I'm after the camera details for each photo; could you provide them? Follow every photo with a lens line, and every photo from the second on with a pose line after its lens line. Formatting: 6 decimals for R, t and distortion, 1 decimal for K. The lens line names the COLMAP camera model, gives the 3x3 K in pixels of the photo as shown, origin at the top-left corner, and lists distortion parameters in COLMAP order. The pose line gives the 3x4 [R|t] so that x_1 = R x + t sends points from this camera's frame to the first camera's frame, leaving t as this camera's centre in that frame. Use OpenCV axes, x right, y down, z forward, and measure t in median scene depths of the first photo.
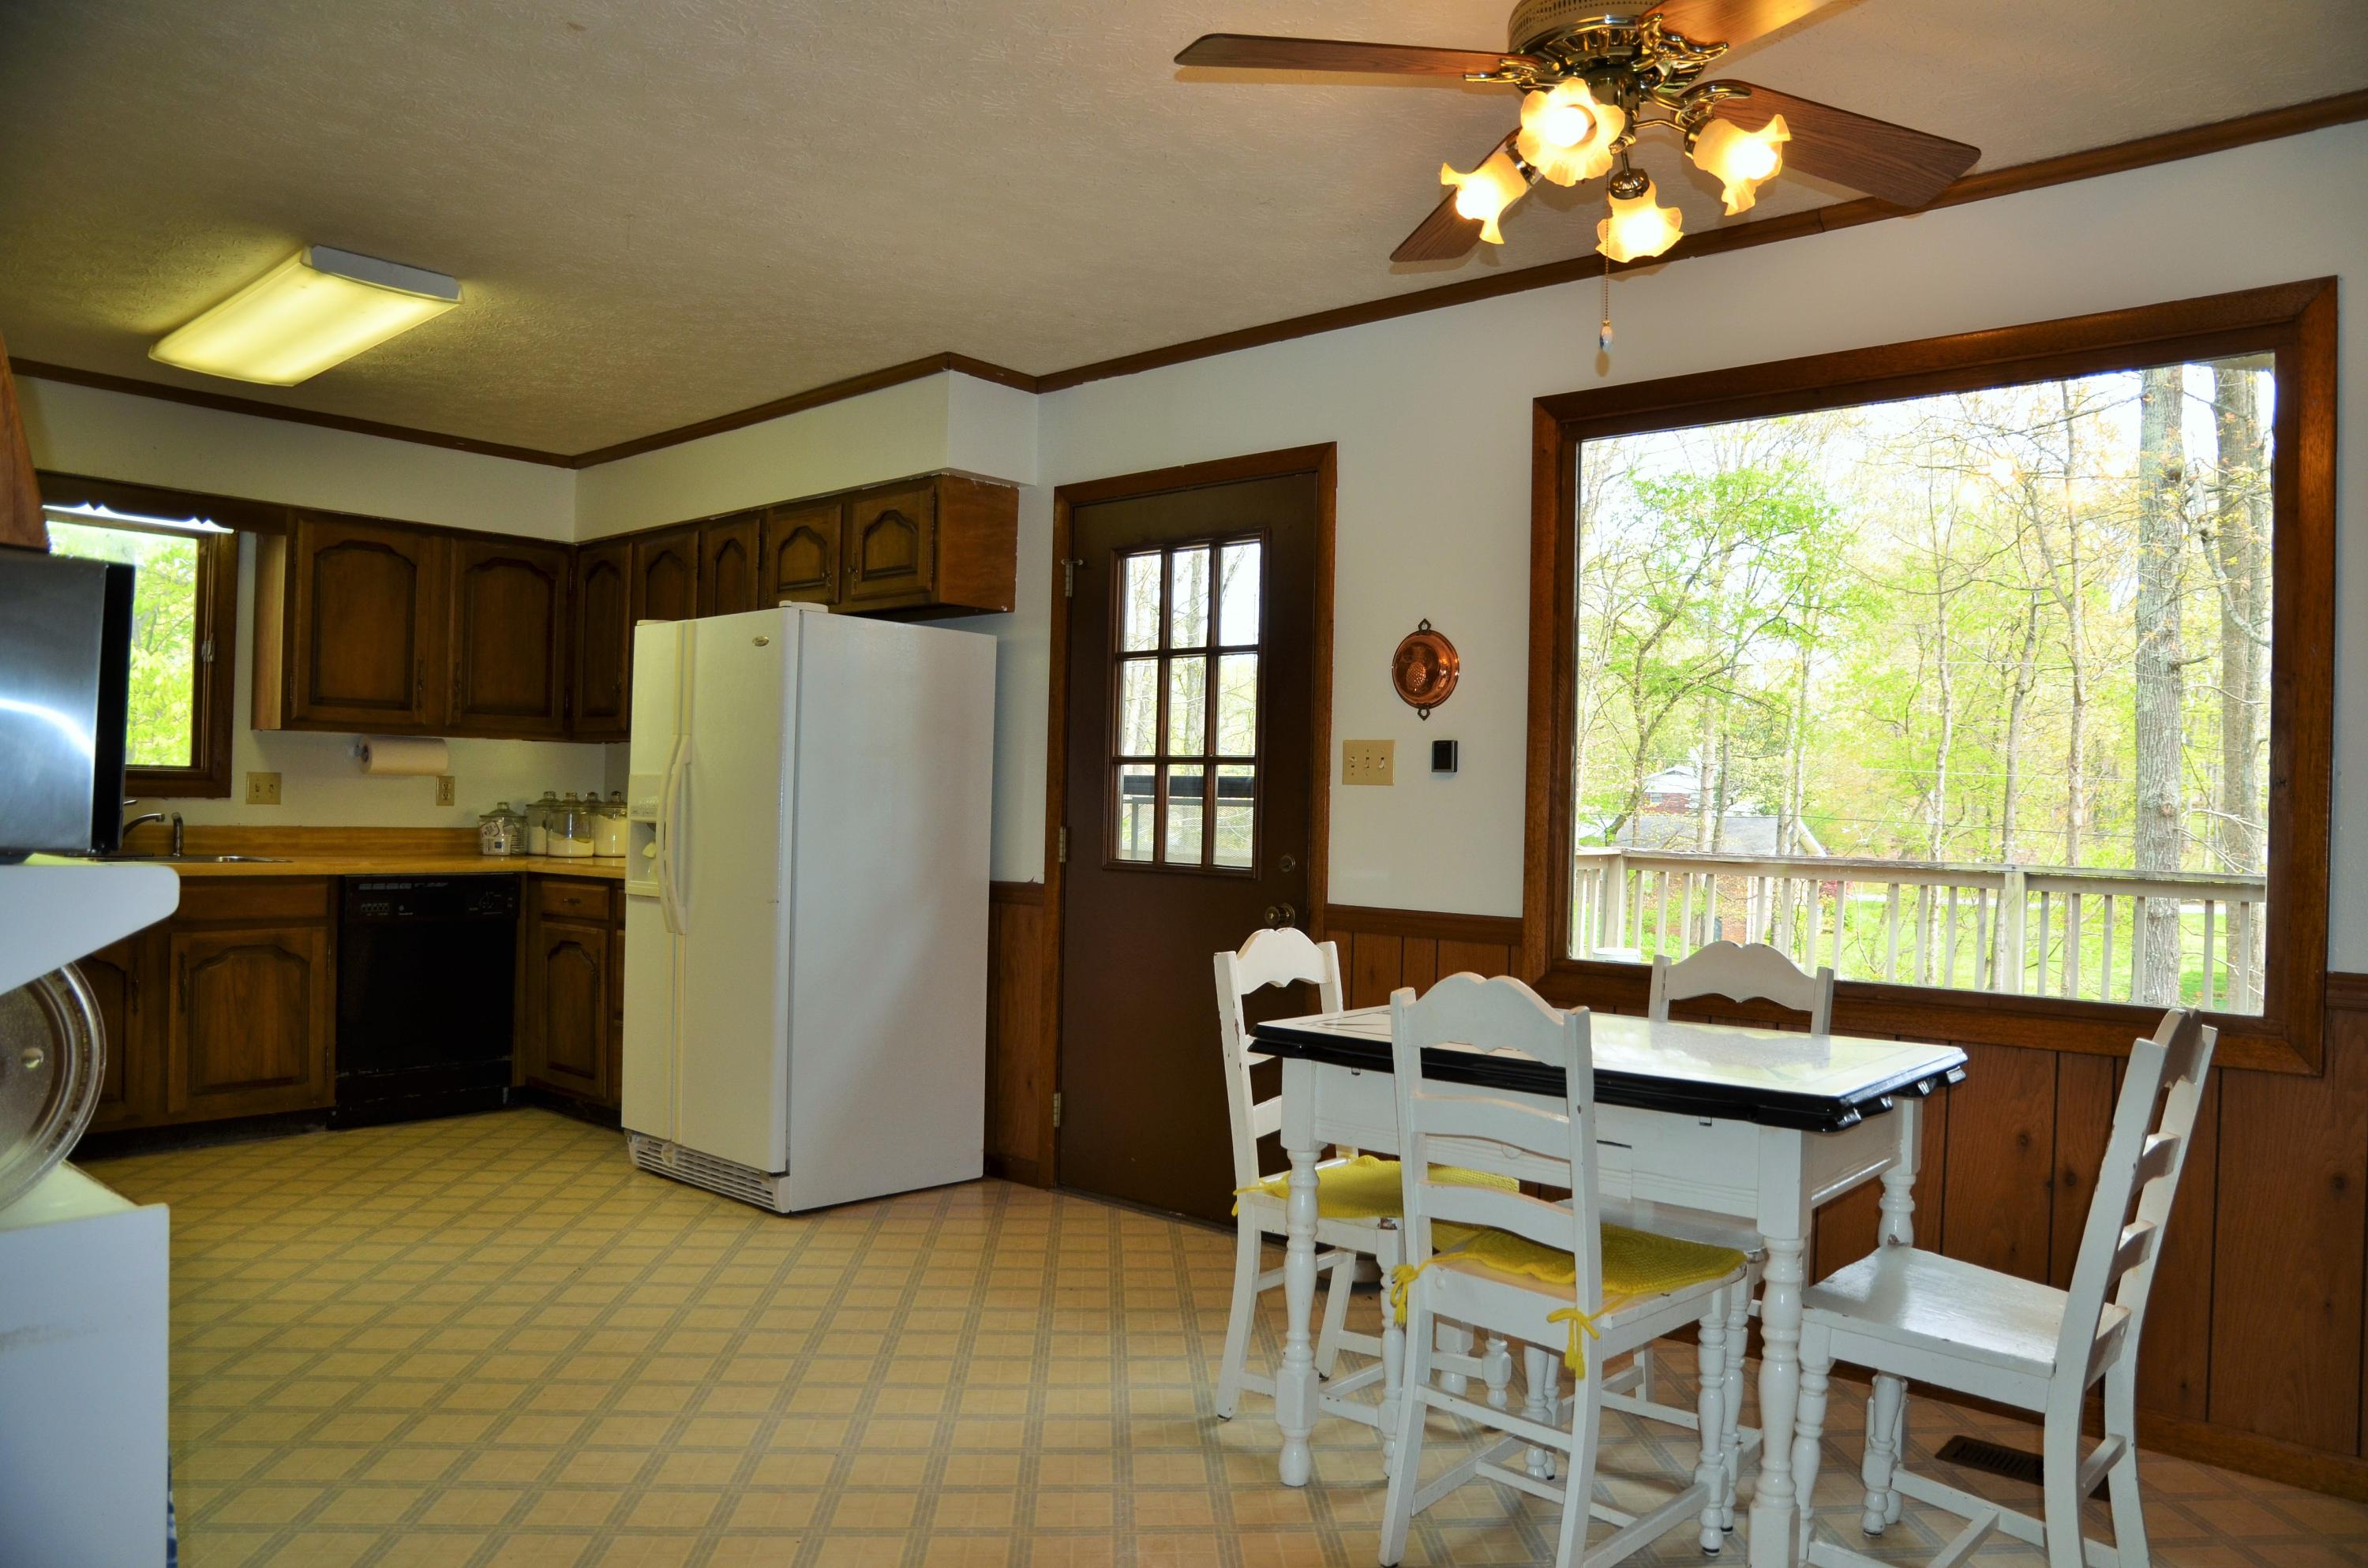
lens RADIAL K [[1628.7, 0, 1229.7], [0, 1628.7, 799.8], [0, 0, 1]] dist [-0.120086, 0.095713]
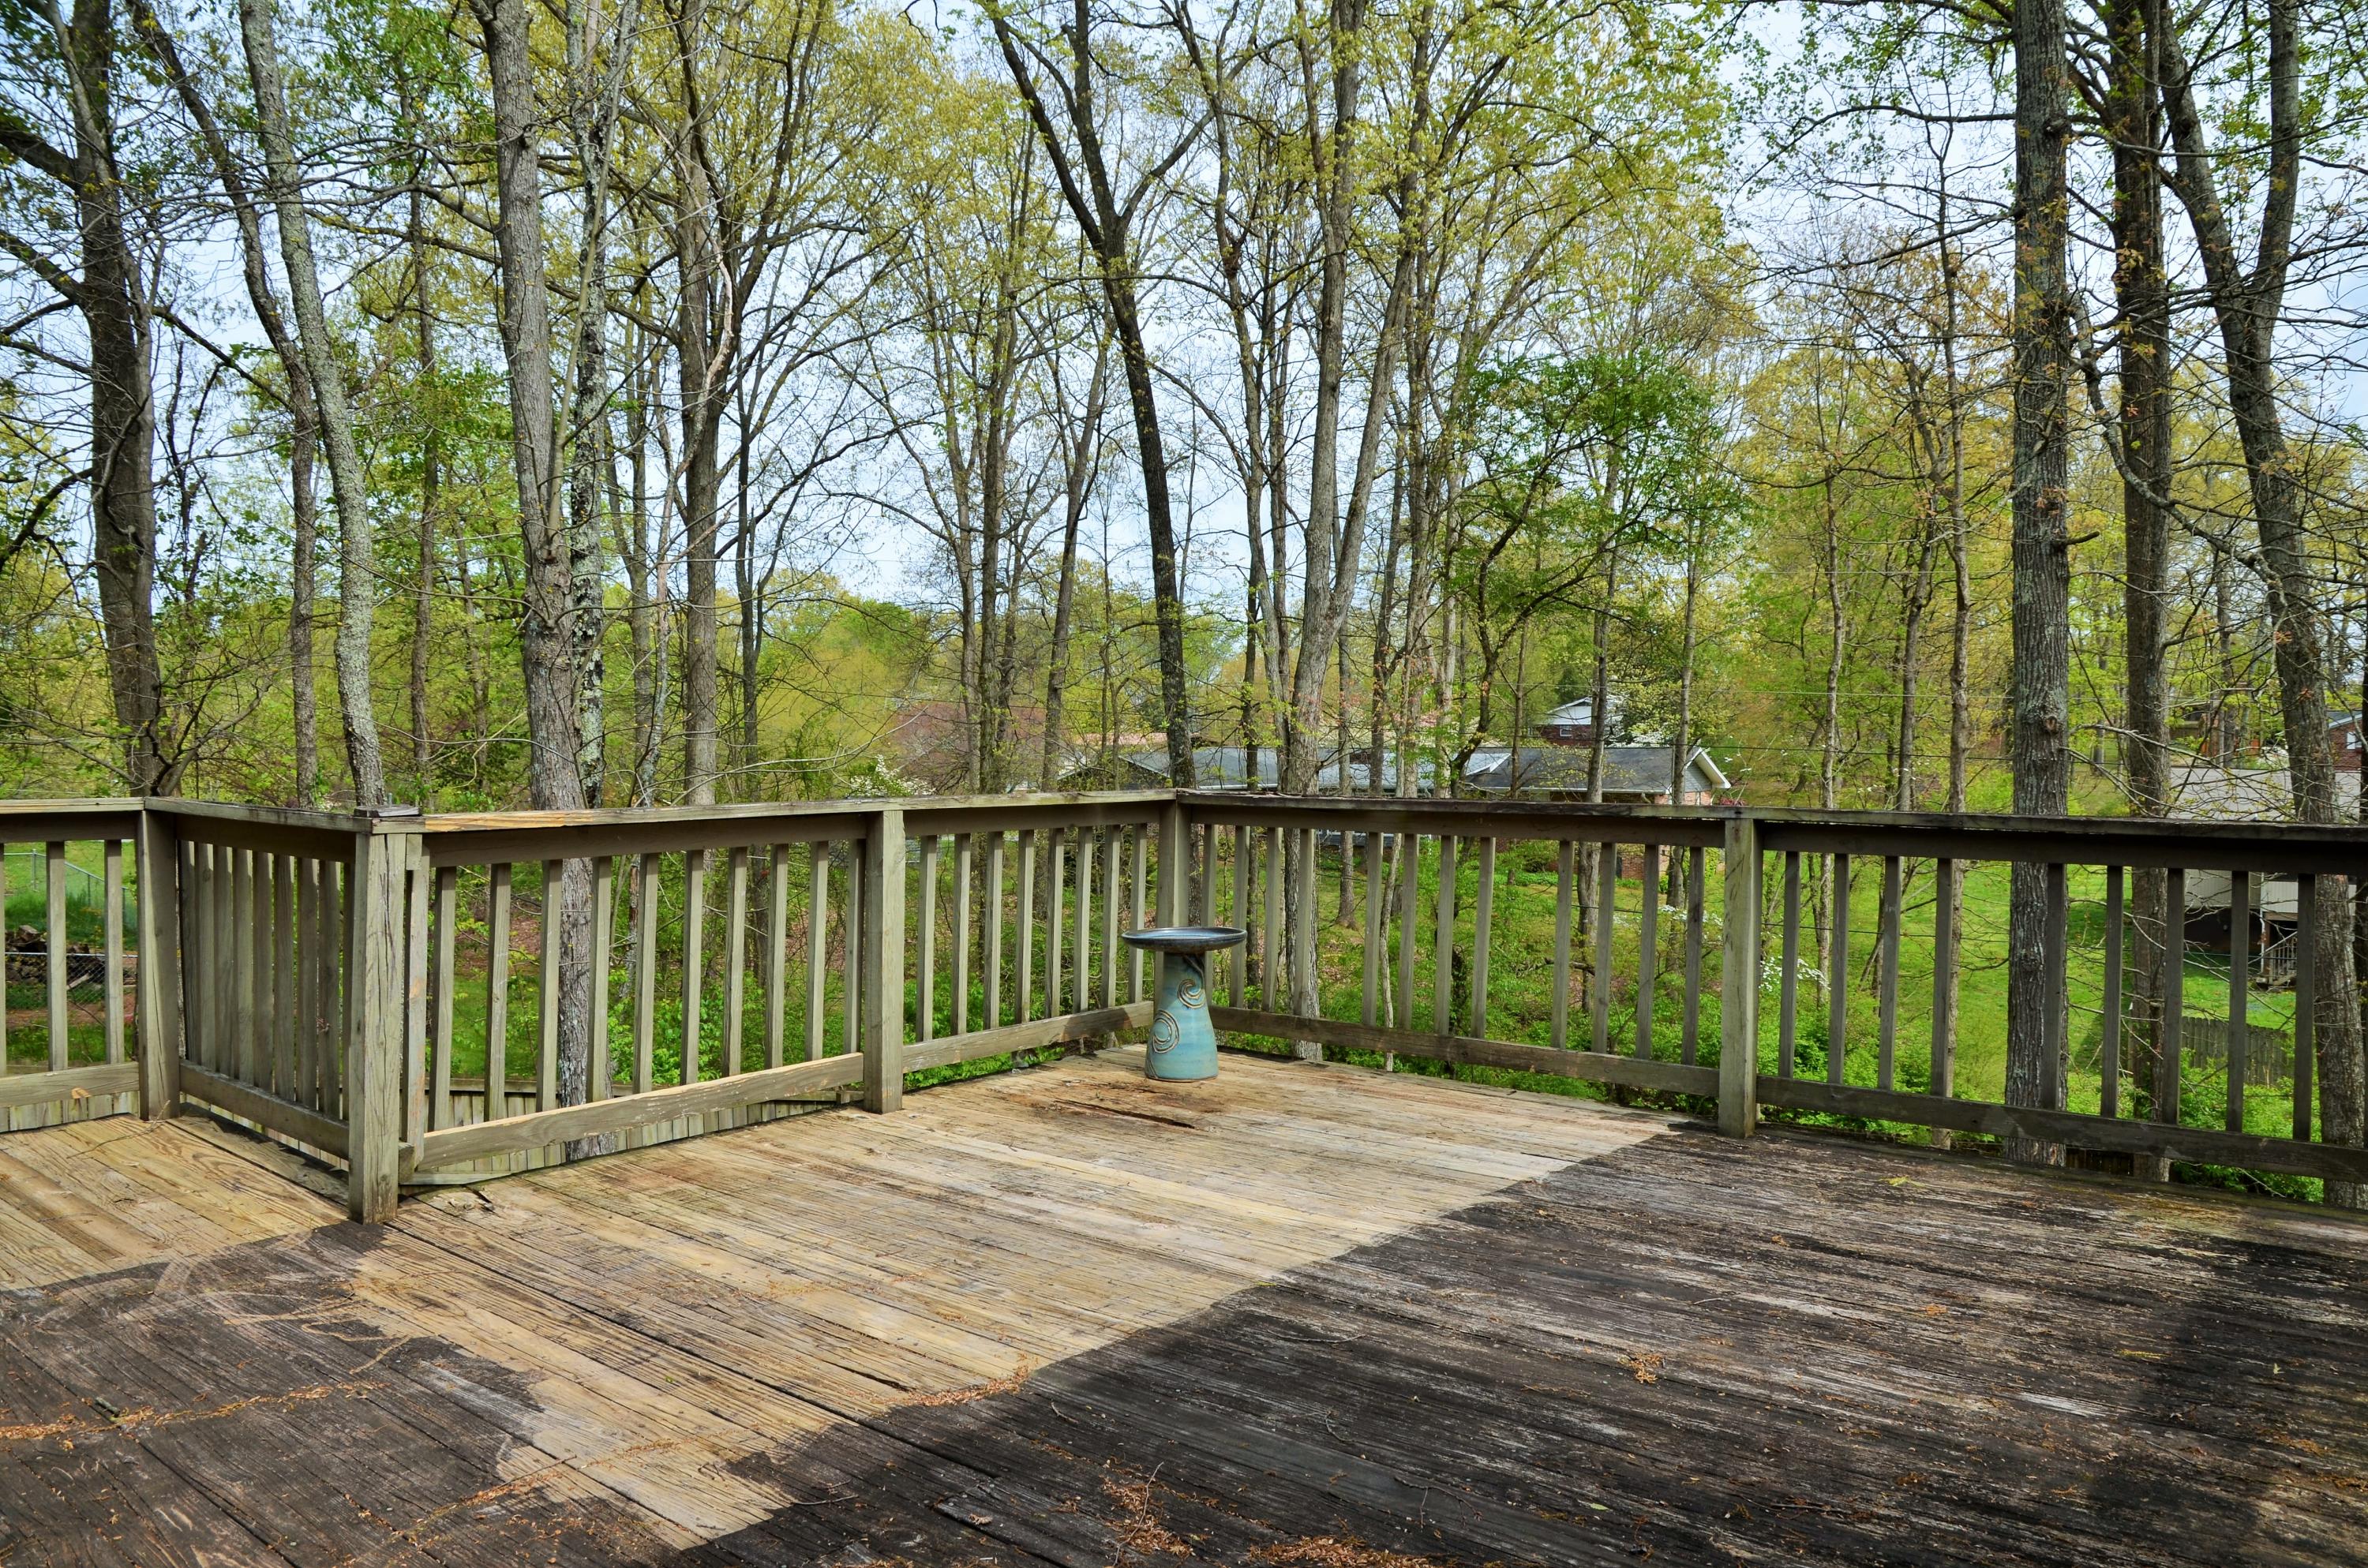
lens RADIAL K [[1628.7, 0, 1229.7], [0, 1628.7, 799.8], [0, 0, 1]] dist [-0.120086, 0.095713]
pose [[0.998935, -0.026122, 0.038020, 0.294188], [0.024802, 0.999087, 0.034789, 0.011984], [-0.038894, -0.033809, 0.998671, 0.422149]]
